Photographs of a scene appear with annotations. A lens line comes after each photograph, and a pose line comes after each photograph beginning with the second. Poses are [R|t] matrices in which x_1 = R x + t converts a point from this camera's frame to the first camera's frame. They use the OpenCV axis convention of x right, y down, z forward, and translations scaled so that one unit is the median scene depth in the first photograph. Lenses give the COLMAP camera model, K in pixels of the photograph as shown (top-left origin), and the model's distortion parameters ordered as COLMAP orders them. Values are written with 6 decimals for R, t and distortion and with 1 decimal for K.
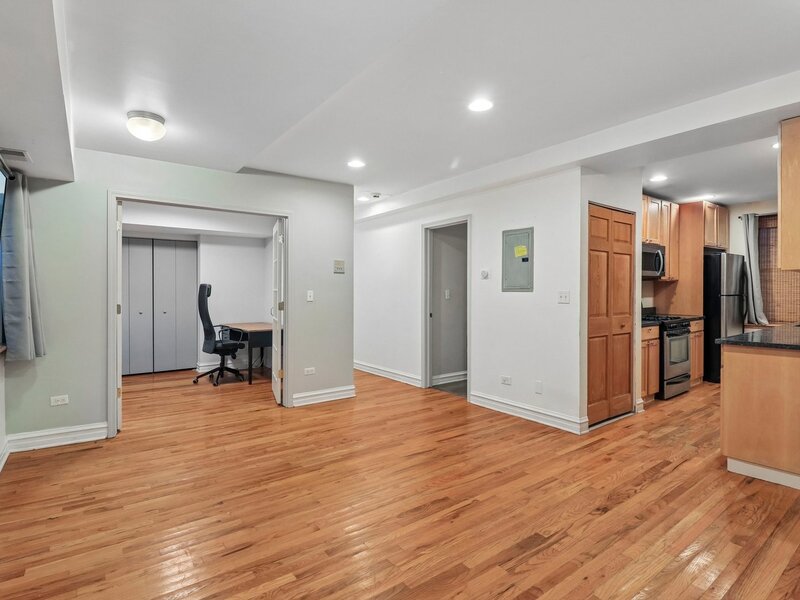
lens RADIAL K [[421.8, 0, 406.5], [0, 421.8, 301.1], [0, 0, 1]] dist [0.005794, -0.011271]
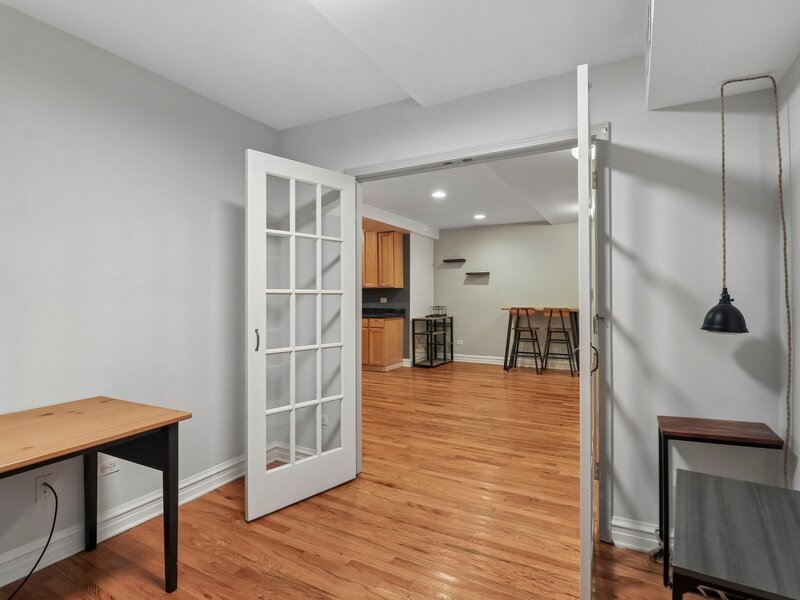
lens RADIAL K [[421.8, 0, 397.2], [0, 421.8, 294.5], [0, 0, 1]] dist [0.005794, -0.011271]
pose [[-0.408565, 0.003819, 0.912721, -0.751645], [0.022594, 0.999727, 0.005931, -0.021500], [-0.912450, 0.023045, -0.408540, 1.003881]]
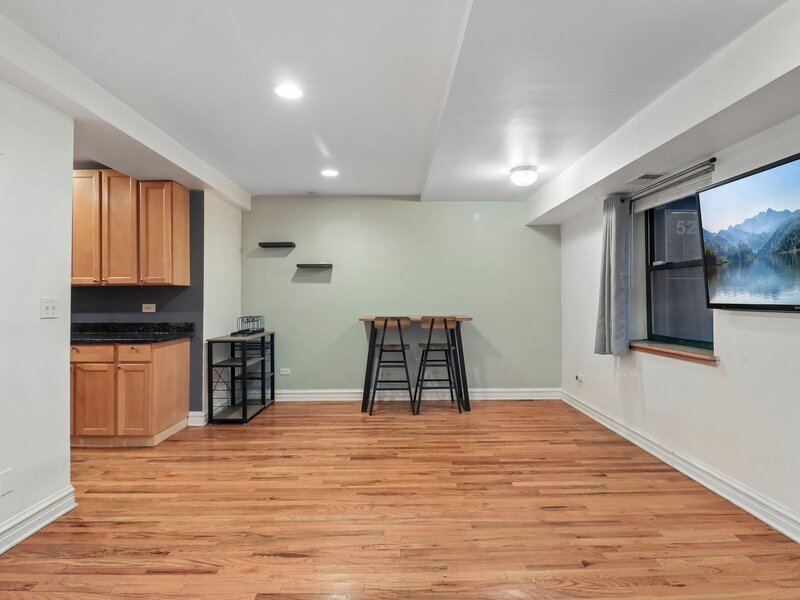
lens RADIAL K [[421.8, 0, 398.8], [0, 421.8, 294.1], [0, 0, 1]] dist [0.005794, -0.011271]
pose [[-0.804798, 0.012469, 0.593418, -0.284580], [0.019322, 0.999800, 0.005197, -0.015717], [-0.593235, 0.015649, -0.804877, 0.824636]]
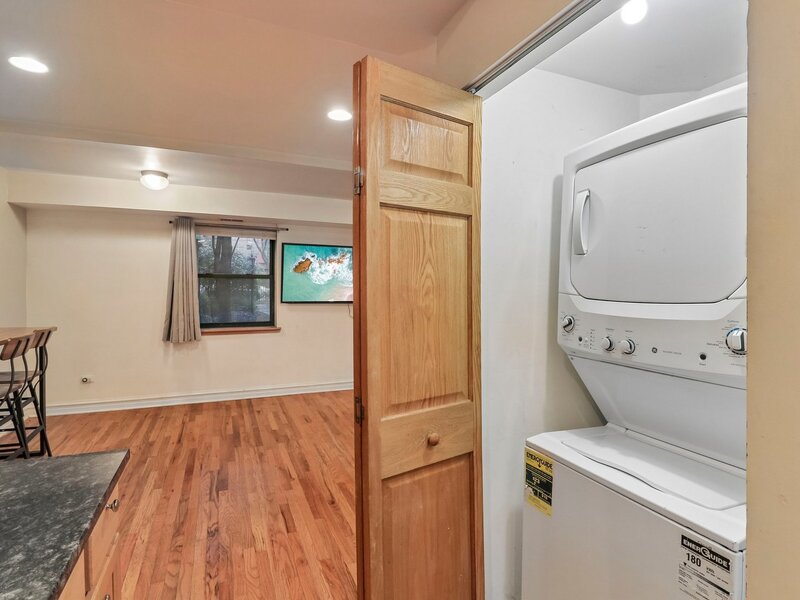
lens RADIAL K [[421.8, 0, 397.8], [0, 421.8, 297.3], [0, 0, 1]] dist [0.005794, -0.011271]
pose [[-0.247561, 0.023440, -0.968589, 0.564785], [-0.029778, 0.999051, 0.031788, -0.040886], [0.968415, 0.036712, -0.246628, 0.714924]]
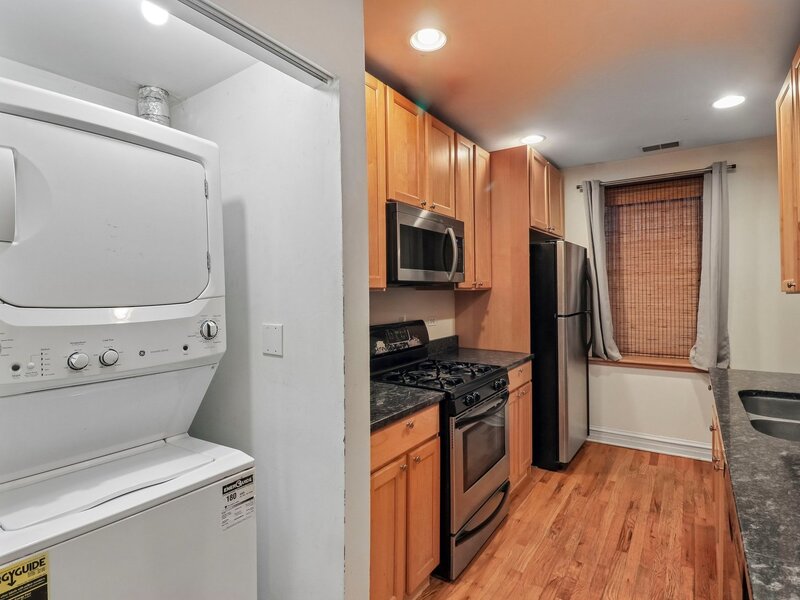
lens RADIAL K [[421.8, 0, 413.3], [0, 421.8, 286.6], [0, 0, 1]] dist [0.005794, -0.011271]
pose [[0.943568, 0.001087, 0.331177, 0.384330], [0.010202, 0.999425, -0.032349, -0.036620], [-0.331022, 0.033902, 0.943014, 0.540190]]
